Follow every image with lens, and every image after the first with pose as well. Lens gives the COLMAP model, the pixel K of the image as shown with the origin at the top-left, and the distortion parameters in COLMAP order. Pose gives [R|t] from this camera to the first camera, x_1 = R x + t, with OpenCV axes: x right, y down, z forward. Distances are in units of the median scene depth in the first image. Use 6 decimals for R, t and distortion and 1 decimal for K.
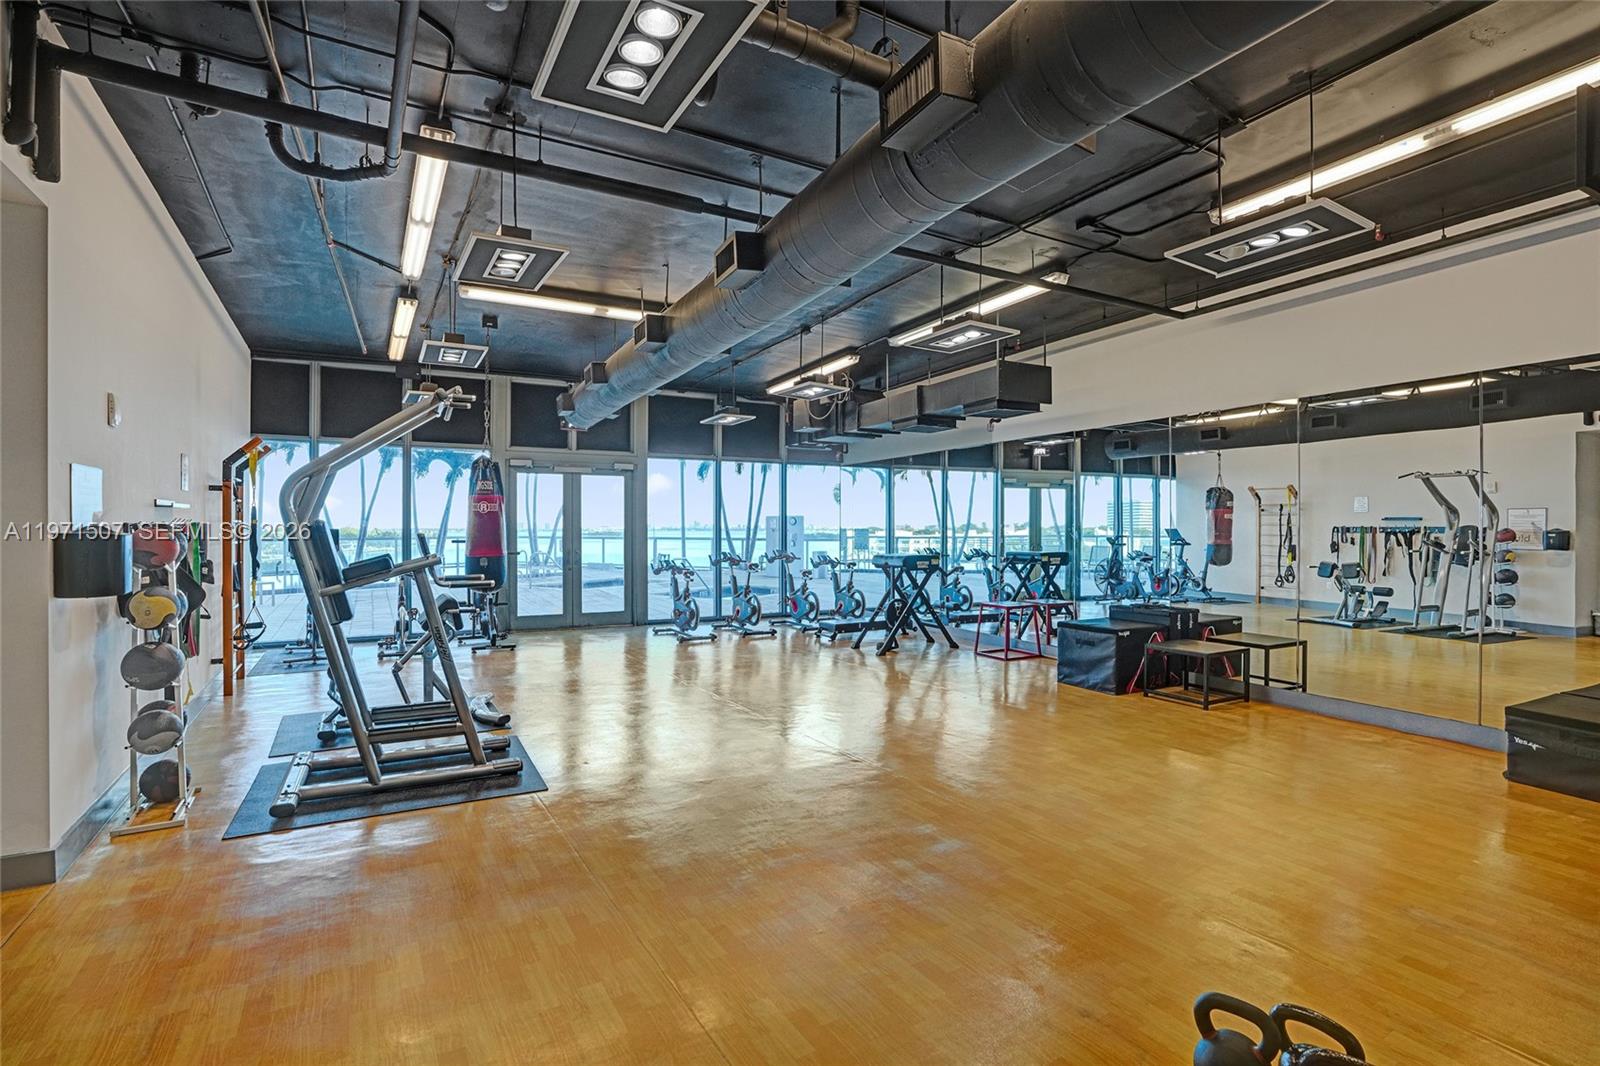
lens RADIAL K [[776.0, 0, 806.6], [0, 776.0, 536.1], [0, 0, 1]] dist [-0.053816, 0.027489]
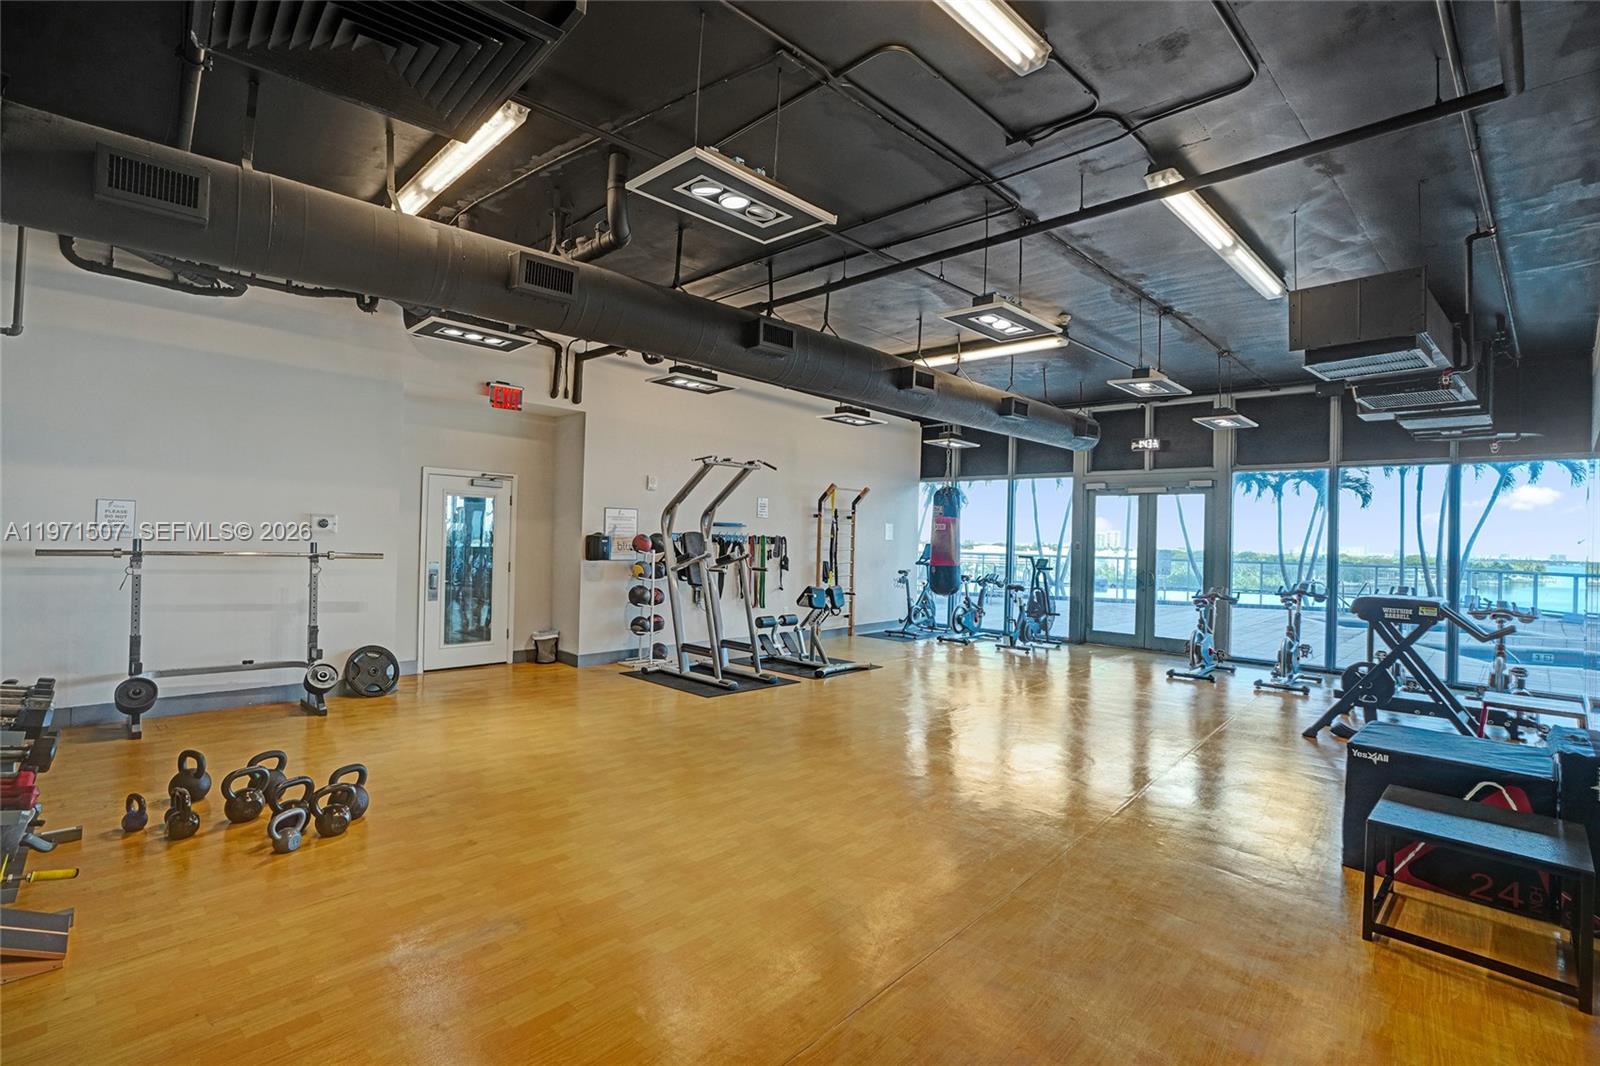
lens RADIAL K [[776.0, 0, 804.3], [0, 776.0, 531.1], [0, 0, 1]] dist [-0.053816, 0.027489]
pose [[0.252898, -0.002860, -0.967489, 0.593436], [-0.038412, 0.999178, -0.012994, -0.003790], [0.966730, 0.040449, 0.252580, 0.357008]]
